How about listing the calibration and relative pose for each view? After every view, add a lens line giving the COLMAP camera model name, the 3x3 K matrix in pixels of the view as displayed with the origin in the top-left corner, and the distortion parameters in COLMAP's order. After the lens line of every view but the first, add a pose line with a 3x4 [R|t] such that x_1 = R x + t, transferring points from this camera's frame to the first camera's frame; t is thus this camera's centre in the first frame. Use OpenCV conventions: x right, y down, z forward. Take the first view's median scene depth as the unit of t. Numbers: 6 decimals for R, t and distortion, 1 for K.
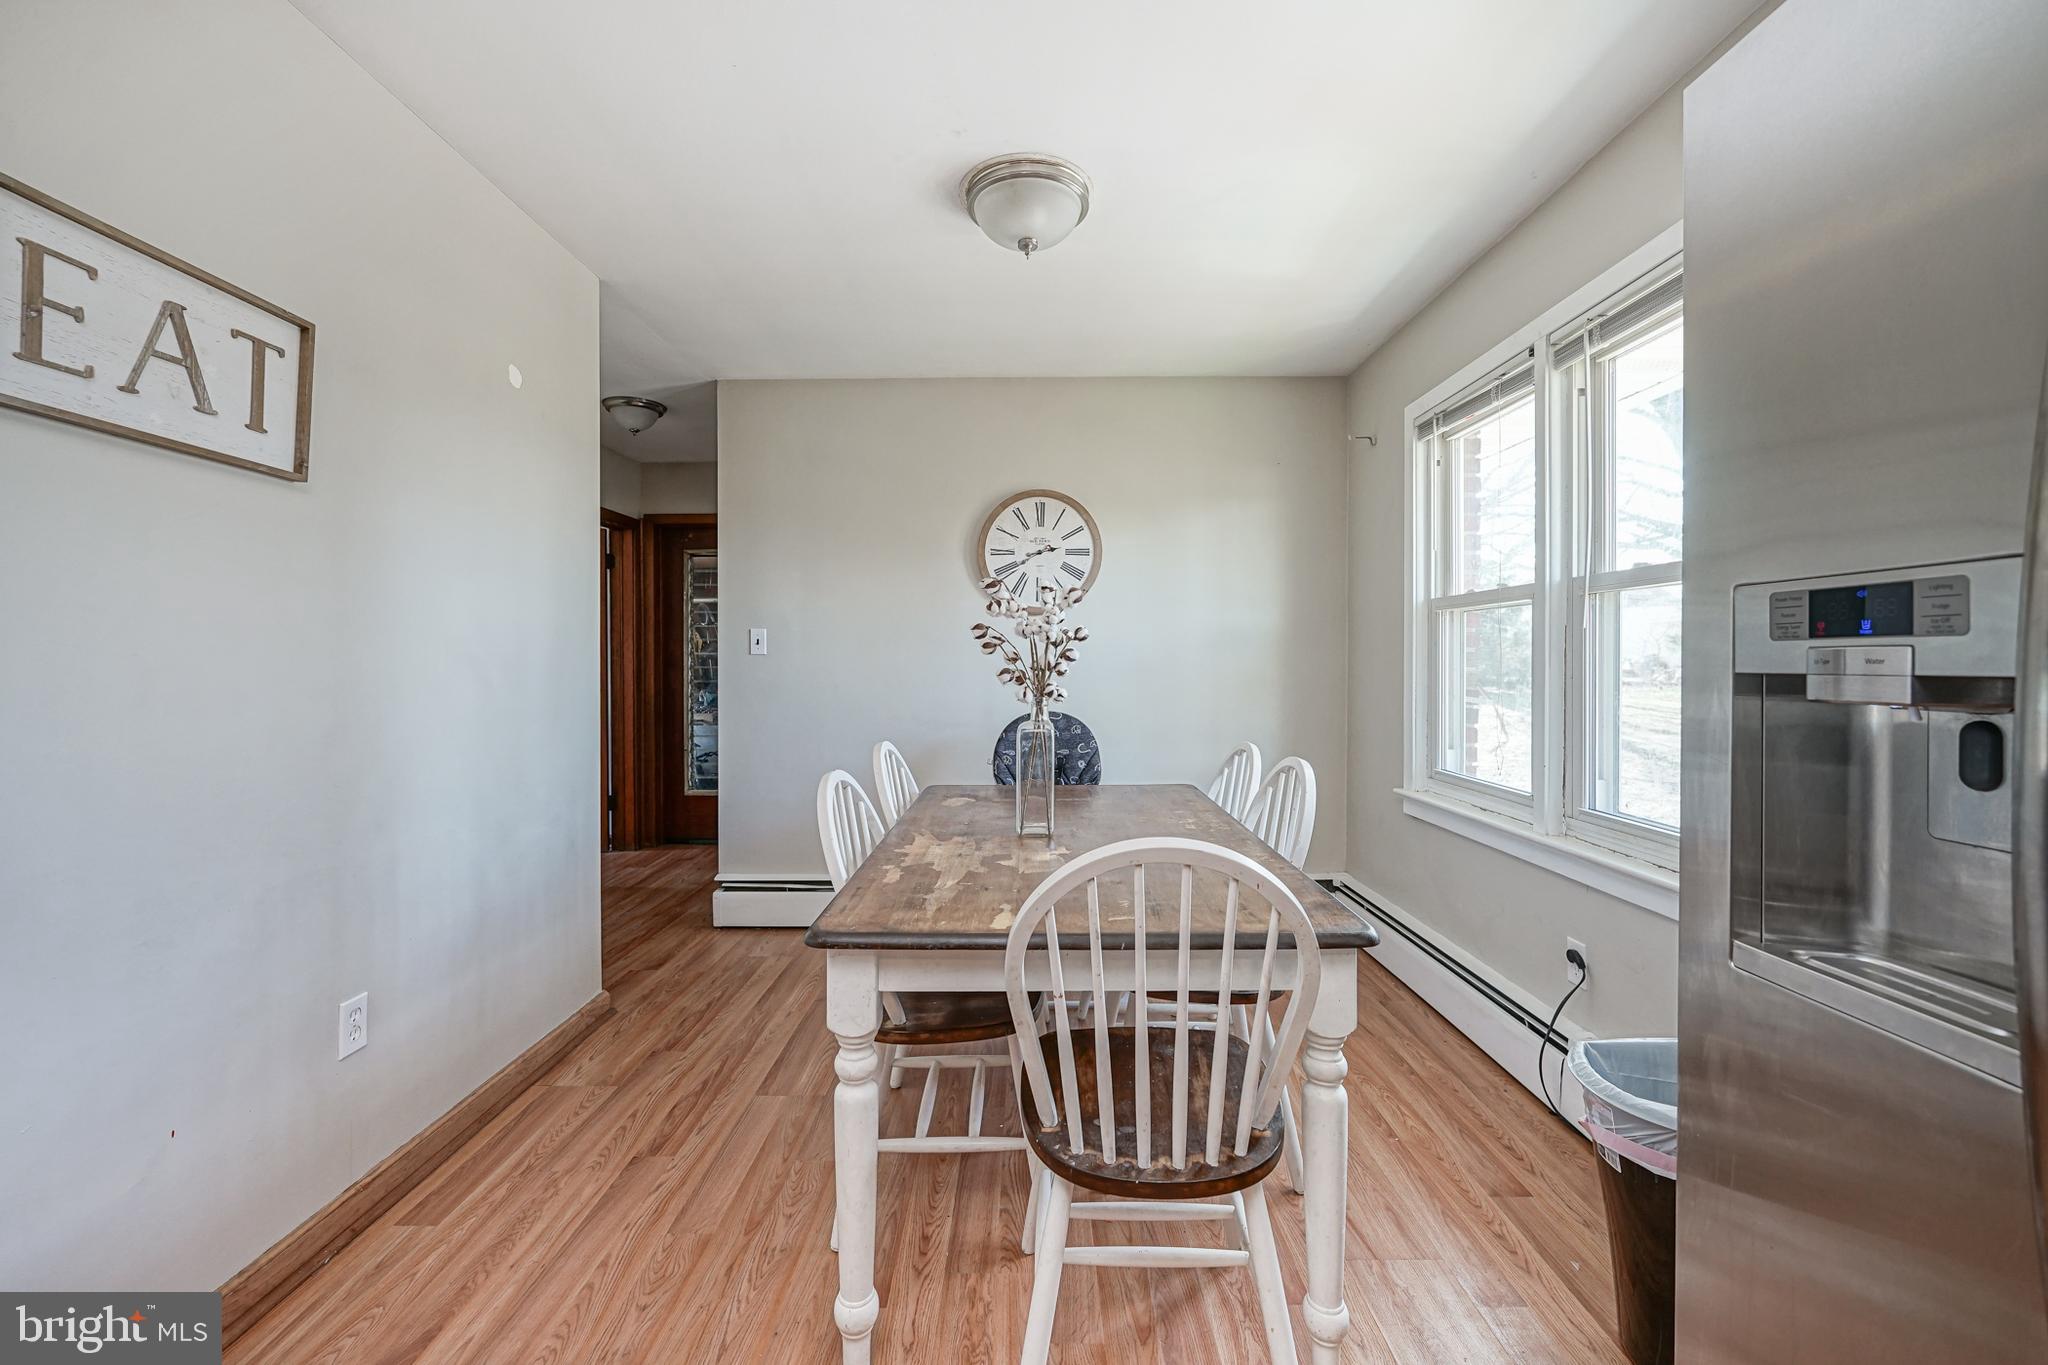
lens RADIAL K [[818.1, 0, 1090.3], [0, 818.1, 662.0], [0, 0, 1]] dist [-0.003096, -0.000018]
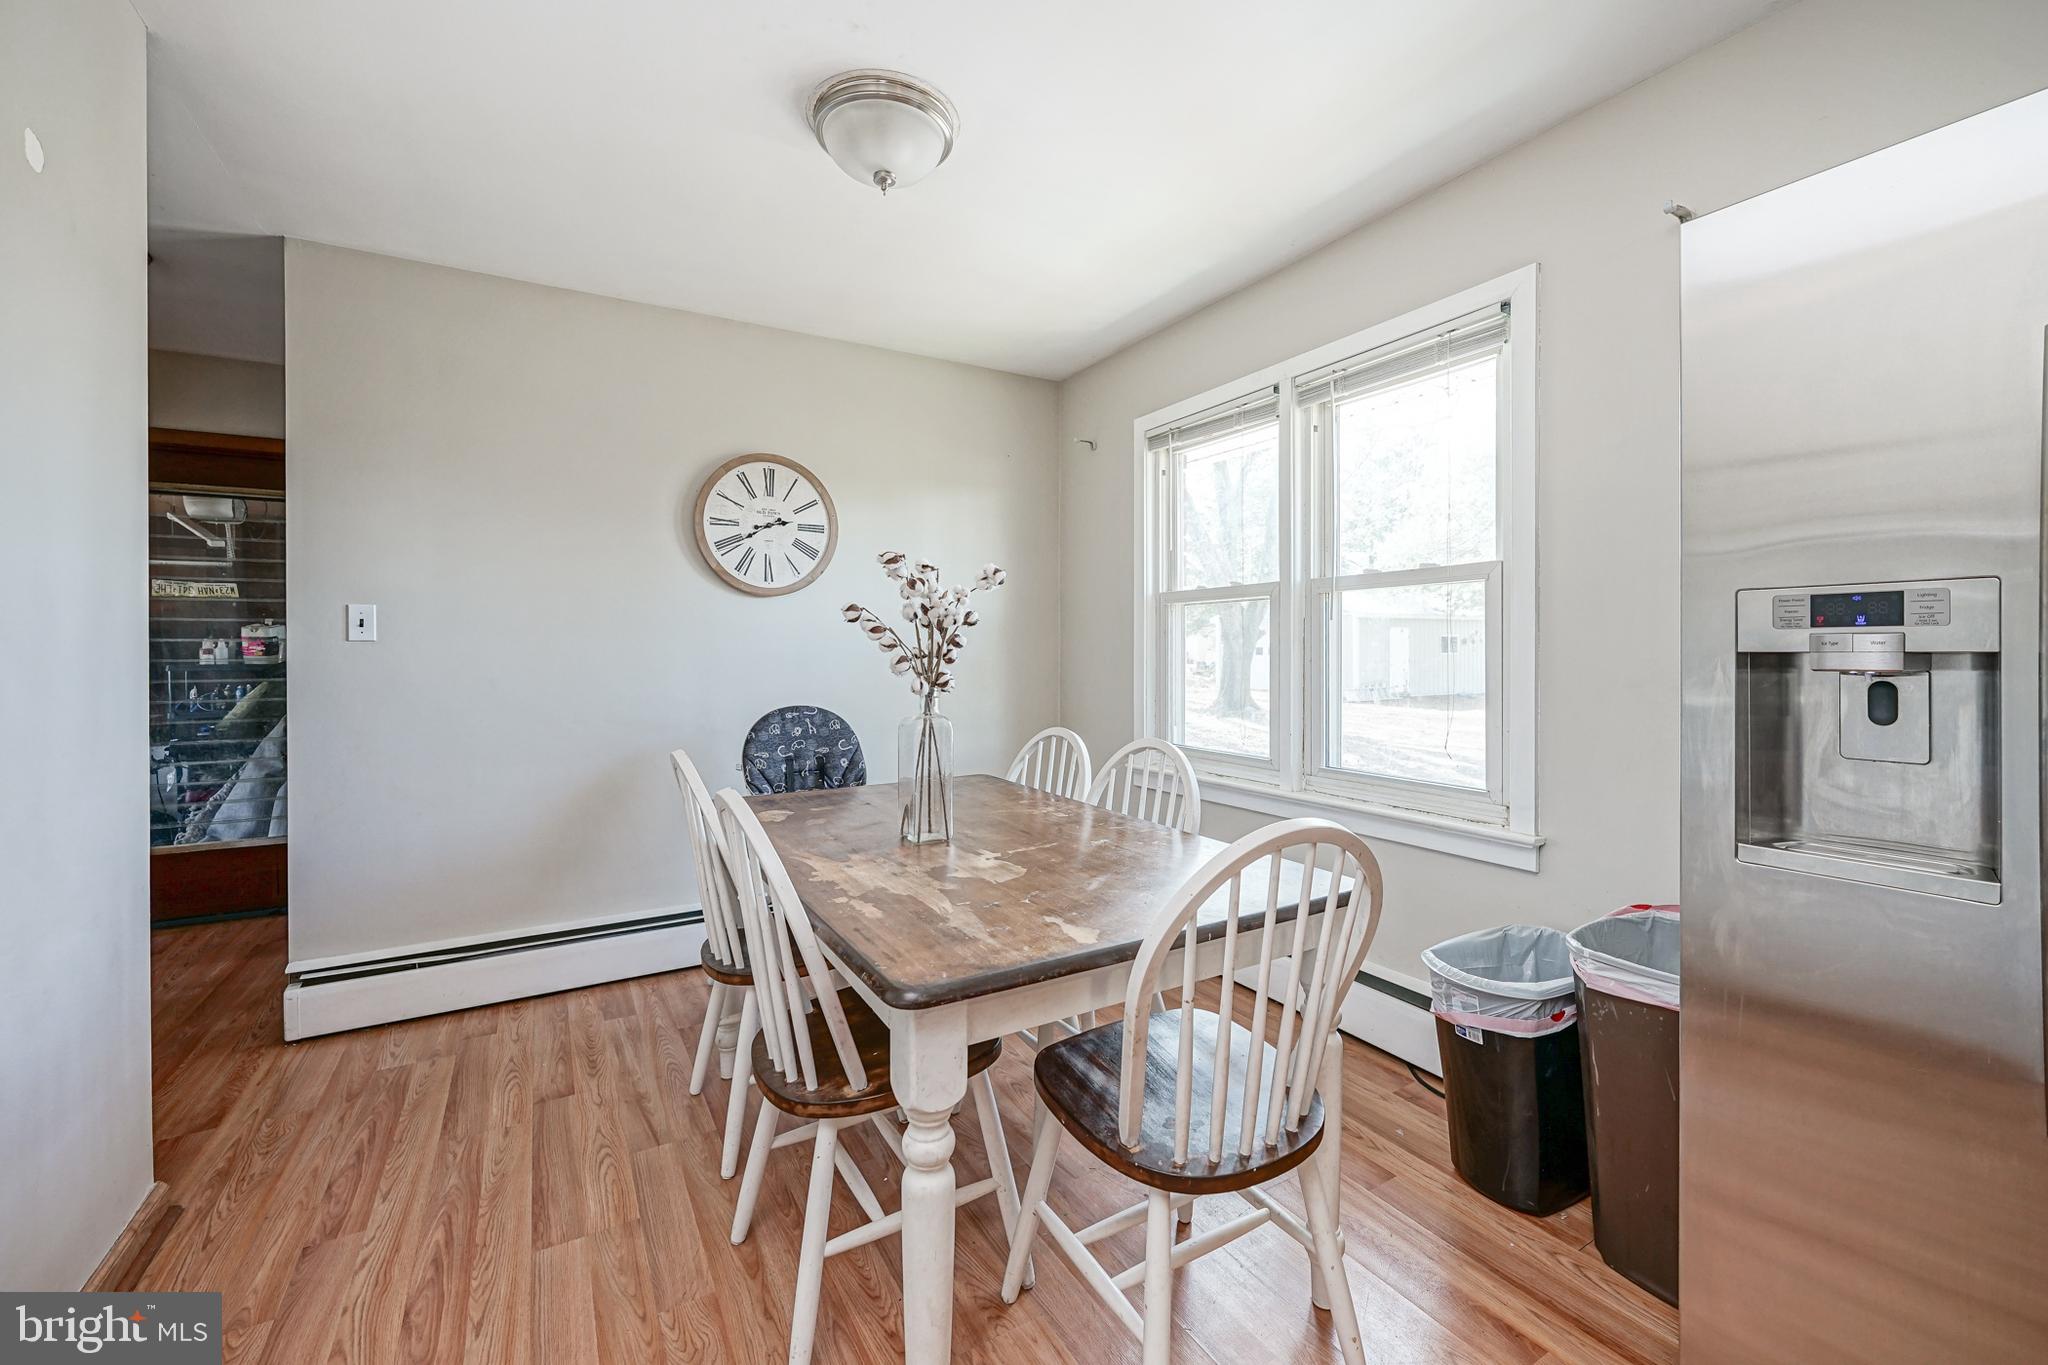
lens RADIAL K [[828.8, 0, 850.2], [0, 828.8, 652.5], [0, 0, 1]] dist [-0.002438, 0.000280]
pose [[0.866034, -0.003341, 0.499974, -0.481340], [0.003903, 0.999992, -0.000077, 0.003183], [-0.499970, 0.002018, 0.866041, 0.206704]]
